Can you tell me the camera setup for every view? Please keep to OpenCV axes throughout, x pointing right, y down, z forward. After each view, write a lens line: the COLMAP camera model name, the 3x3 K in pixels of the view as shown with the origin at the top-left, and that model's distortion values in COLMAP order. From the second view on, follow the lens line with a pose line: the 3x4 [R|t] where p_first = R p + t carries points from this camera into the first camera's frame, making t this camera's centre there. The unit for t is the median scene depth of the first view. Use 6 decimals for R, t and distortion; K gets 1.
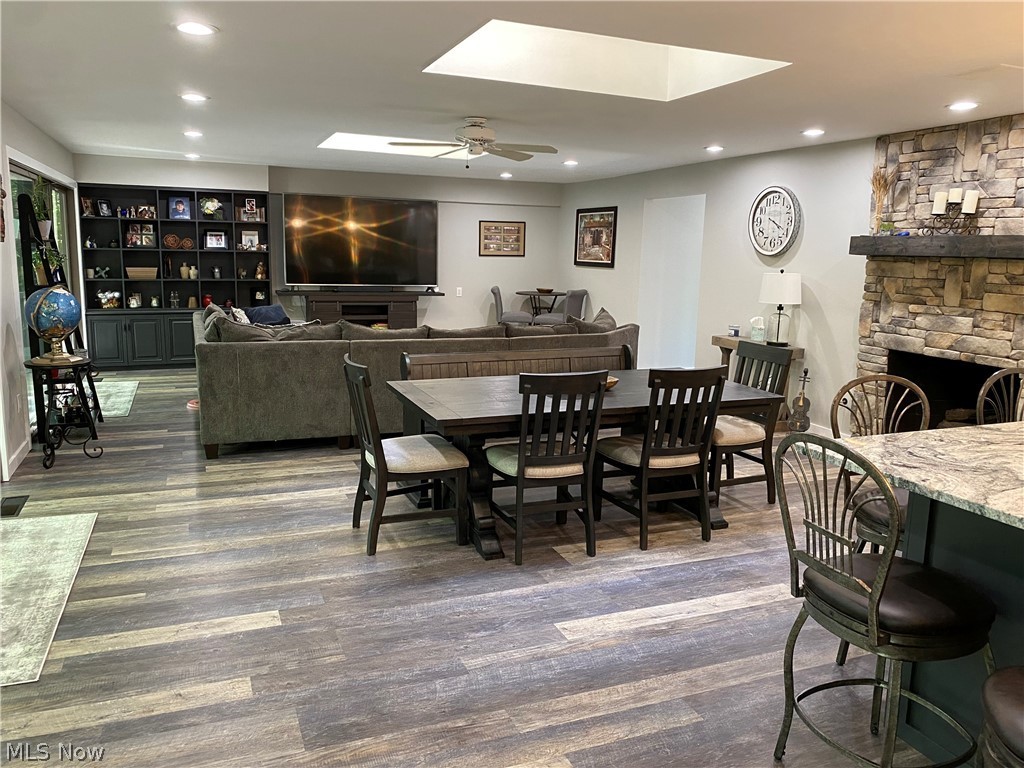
lens RADIAL K [[779.0, 0, 514.1], [0, 779.0, 379.1], [0, 0, 1]] dist [0.056916, -0.080355]
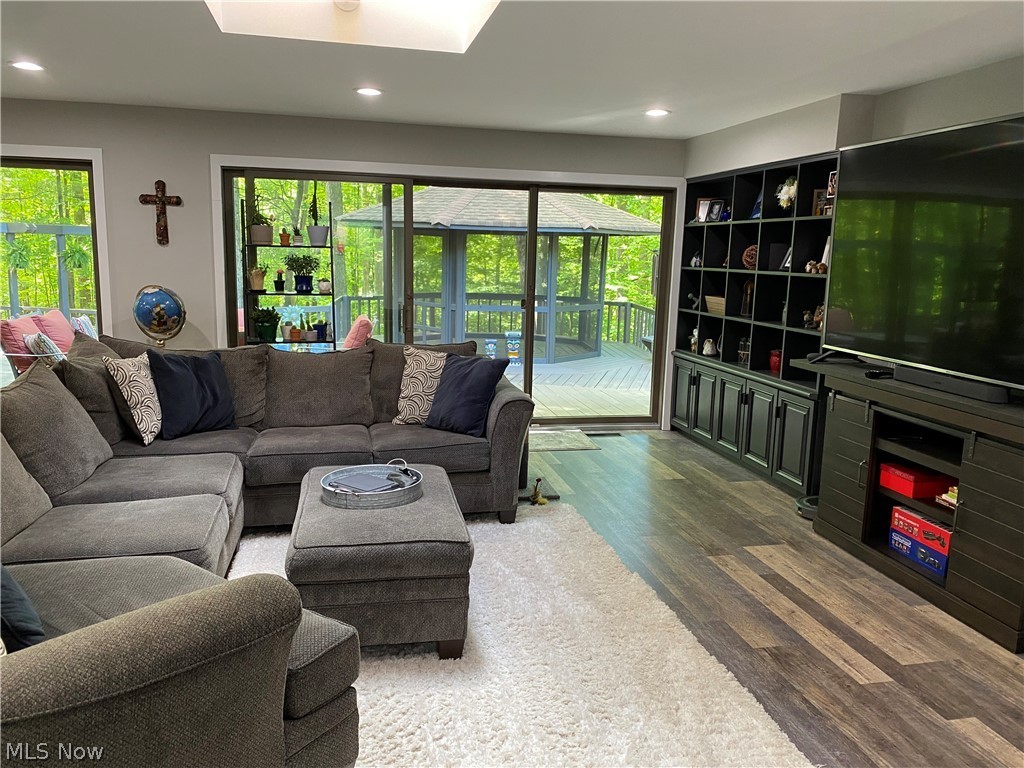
lens RADIAL K [[779.0, 0, 514.1], [0, 779.0, 379.1], [0, 0, 1]] dist [0.056916, -0.080355]
pose [[-0.160105, 0.137600, -0.977462, 0.201141], [-0.190058, 0.967411, 0.167316, -0.149165], [0.968630, 0.212563, -0.128736, 0.909834]]
